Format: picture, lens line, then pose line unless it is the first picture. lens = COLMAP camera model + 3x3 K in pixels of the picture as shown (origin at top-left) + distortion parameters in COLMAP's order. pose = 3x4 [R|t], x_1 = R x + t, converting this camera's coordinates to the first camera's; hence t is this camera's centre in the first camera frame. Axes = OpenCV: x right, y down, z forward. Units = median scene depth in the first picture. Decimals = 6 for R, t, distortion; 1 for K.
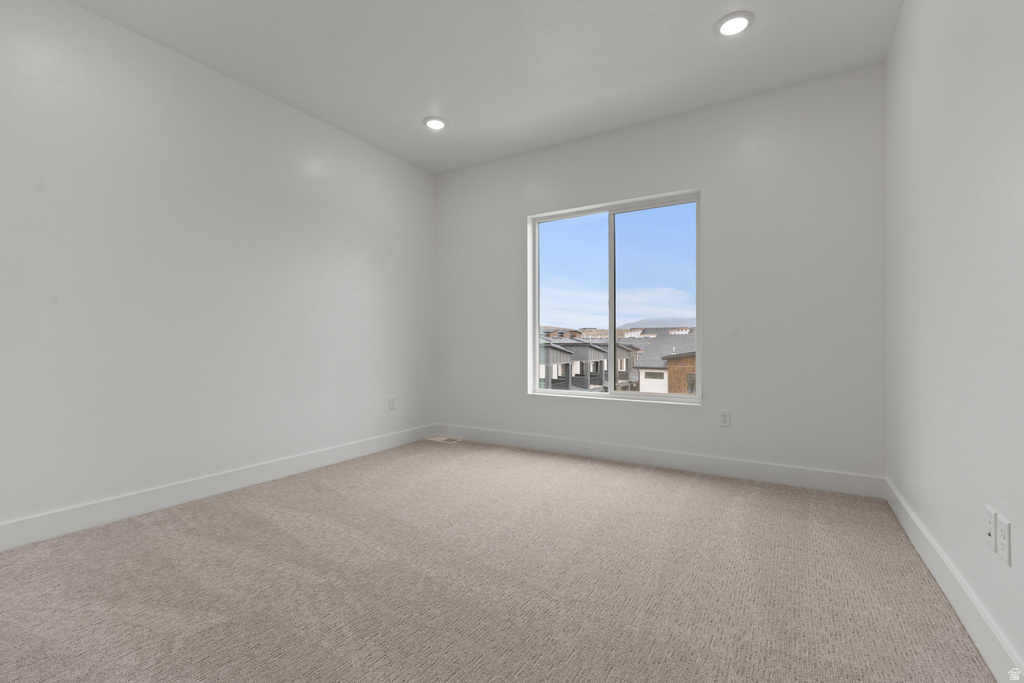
lens RADIAL K [[465.7, 0, 512.0], [0, 465.7, 341.5], [0, 0, 1]] dist [0.003469, 0.000180]
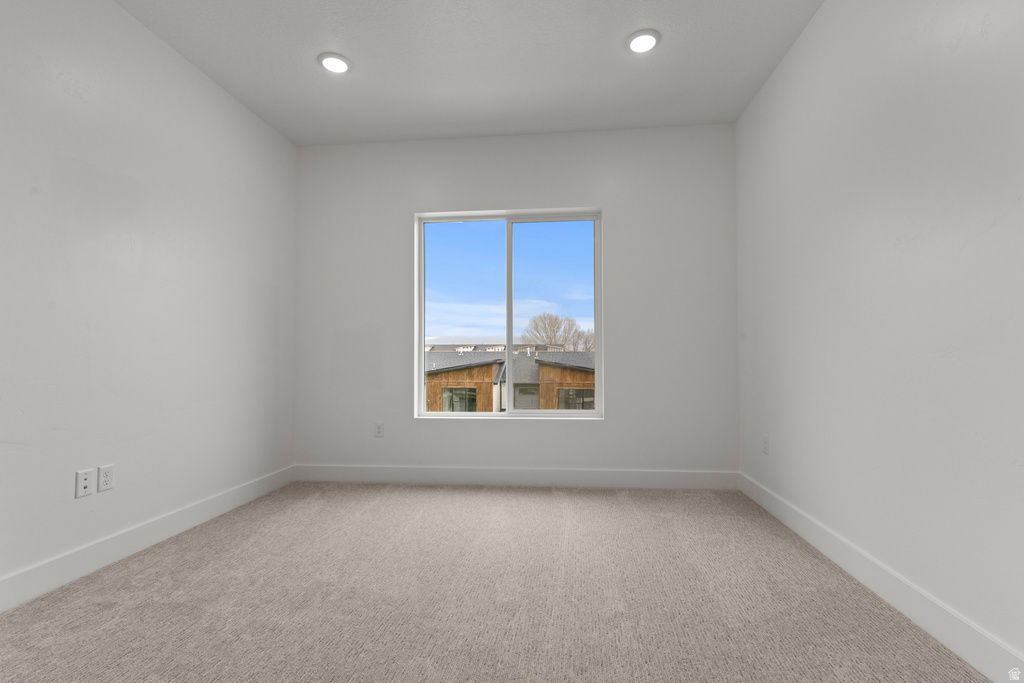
lens RADIAL K [[455.2, 0, 512.5], [0, 455.2, 360.1], [0, 0, 1]] dist [0.091297, 0.000101]
pose [[0.899106, -0.007914, 0.437660, -0.189429], [0.006107, 0.999966, 0.005537, -0.000369], [-0.437689, -0.002305, 0.899123, 0.156917]]
